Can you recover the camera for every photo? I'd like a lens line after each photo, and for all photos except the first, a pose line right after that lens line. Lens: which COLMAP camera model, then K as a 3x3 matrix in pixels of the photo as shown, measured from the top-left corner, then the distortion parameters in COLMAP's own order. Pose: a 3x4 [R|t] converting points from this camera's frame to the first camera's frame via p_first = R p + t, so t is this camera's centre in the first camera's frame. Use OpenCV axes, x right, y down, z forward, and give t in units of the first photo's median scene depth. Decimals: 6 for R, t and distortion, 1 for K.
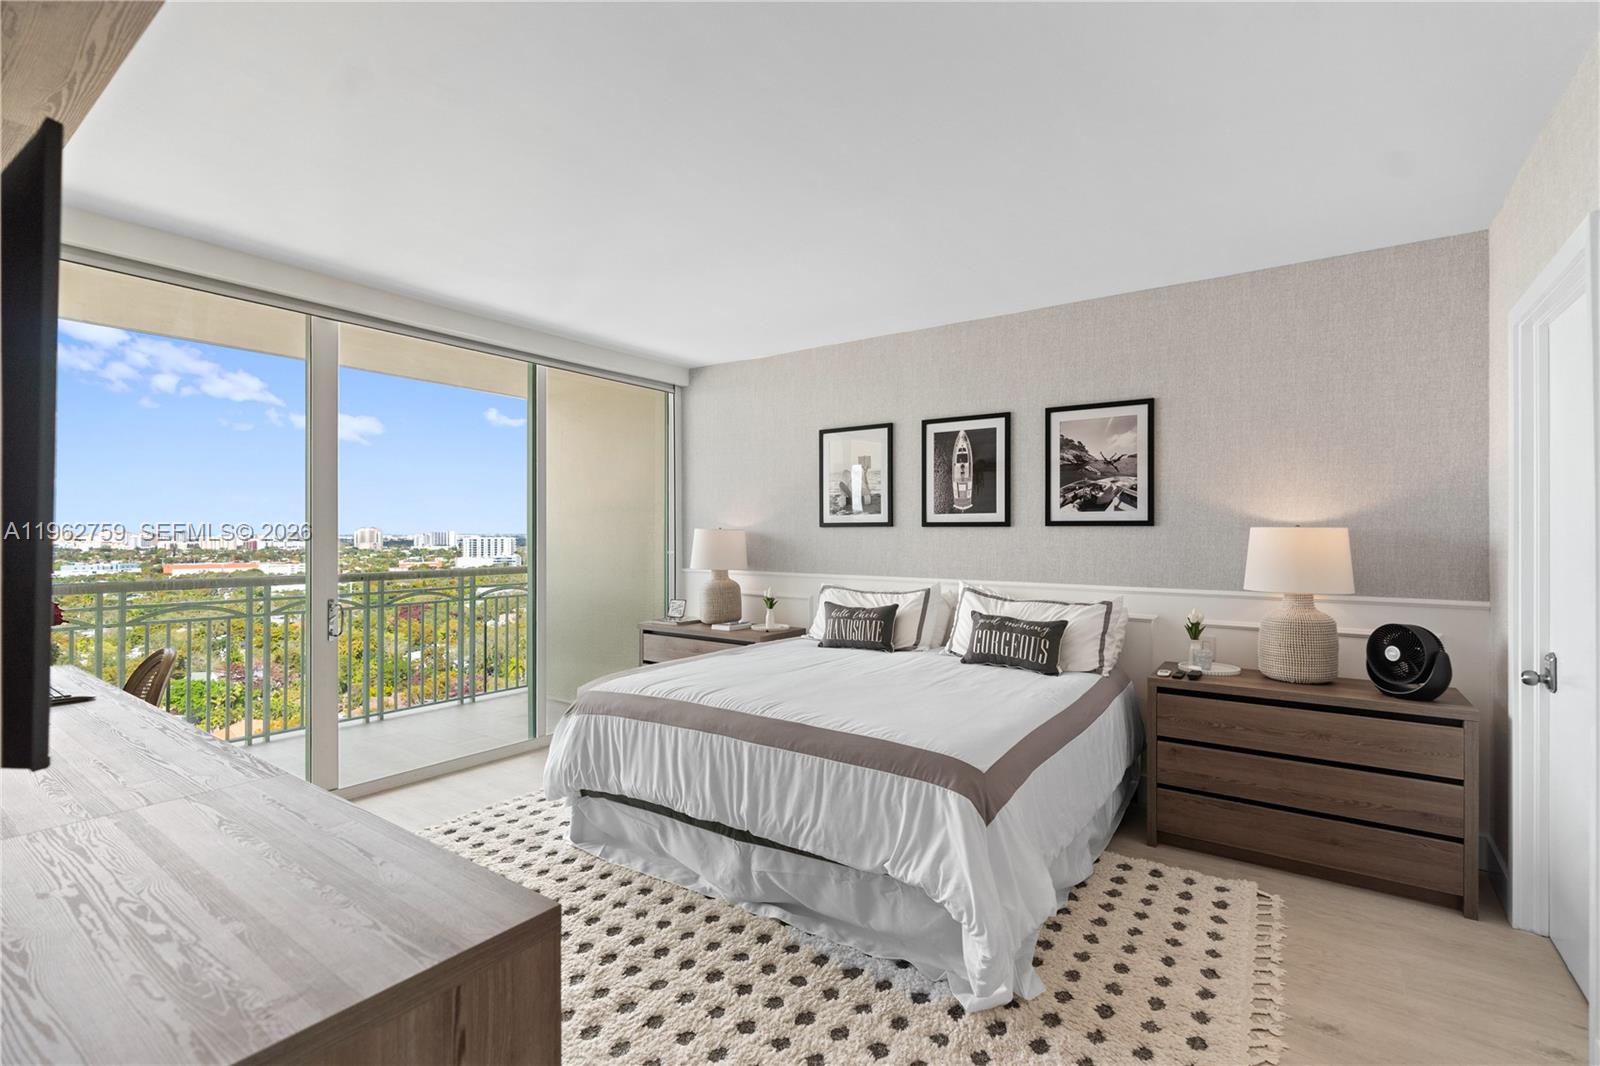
lens RADIAL K [[727.2, 0, 803.6], [0, 727.2, 539.6], [0, 0, 1]] dist [-0.011052, 0.000220]
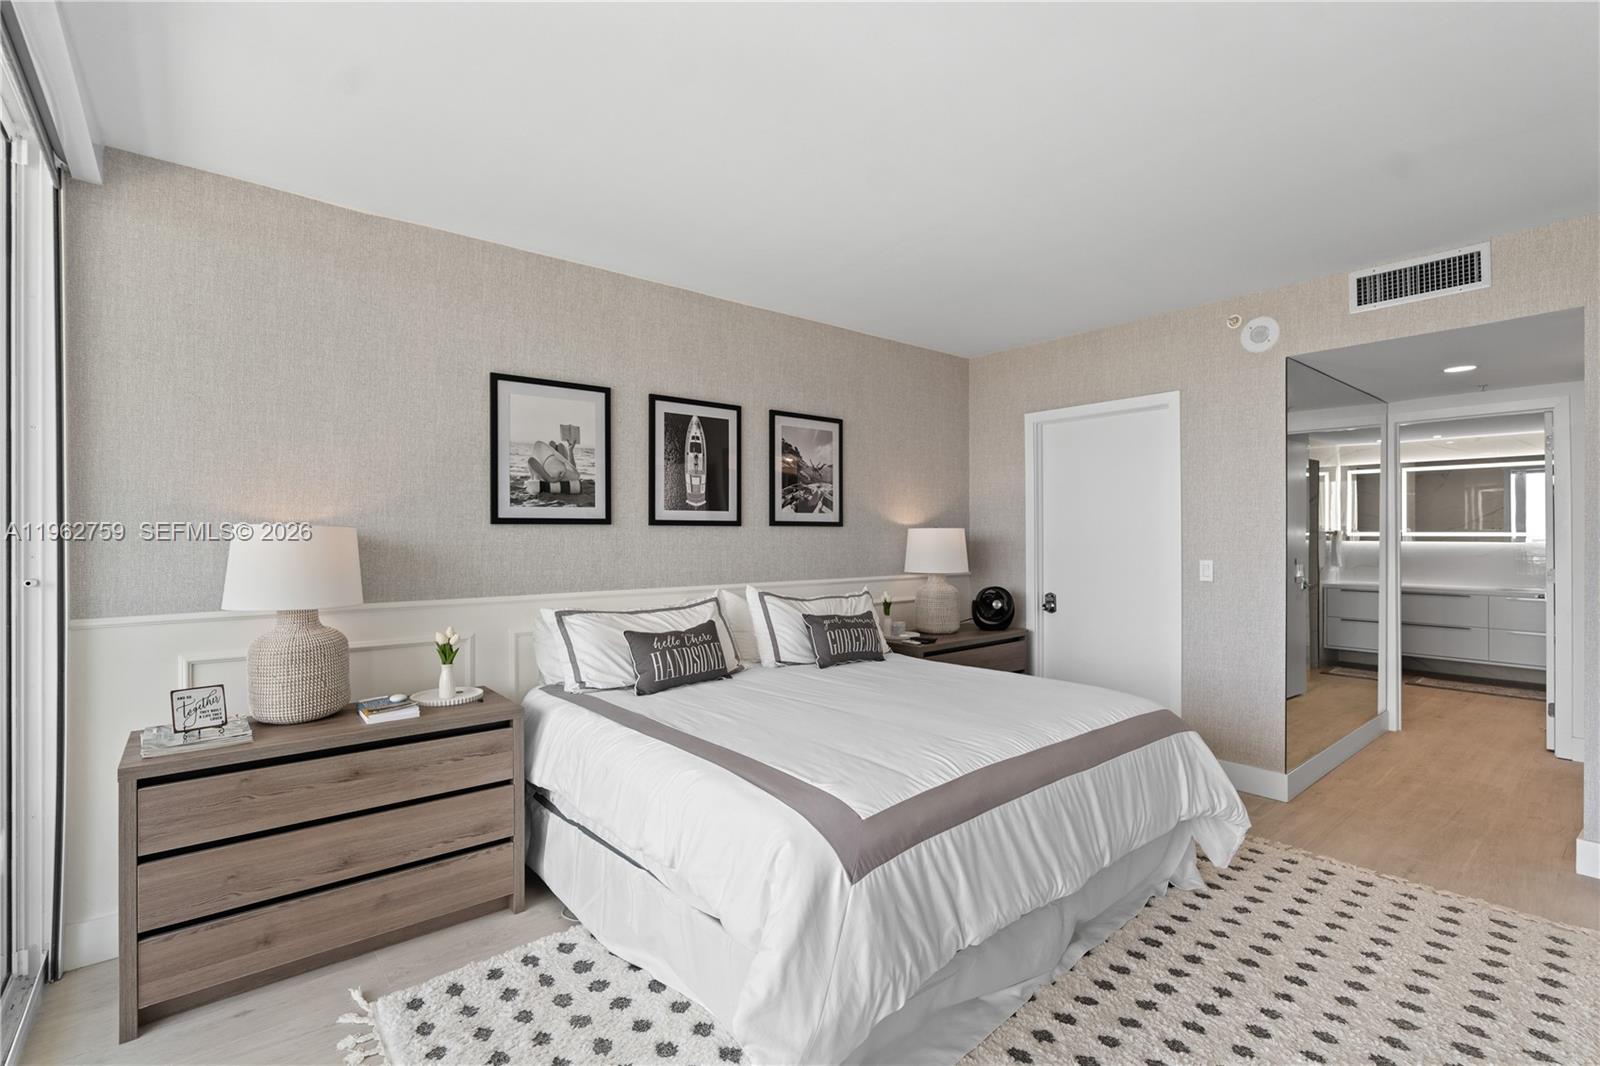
lens RADIAL K [[735.8, 0, 800.0], [0, 735.8, 533.0], [0, 0, 1]] dist [0.000454, -0.004023]
pose [[0.260920, -0.001998, 0.965358, -0.625376], [0.008870, 0.999961, -0.000328, -0.007686], [-0.965320, 0.008649, 0.260927, 0.668044]]
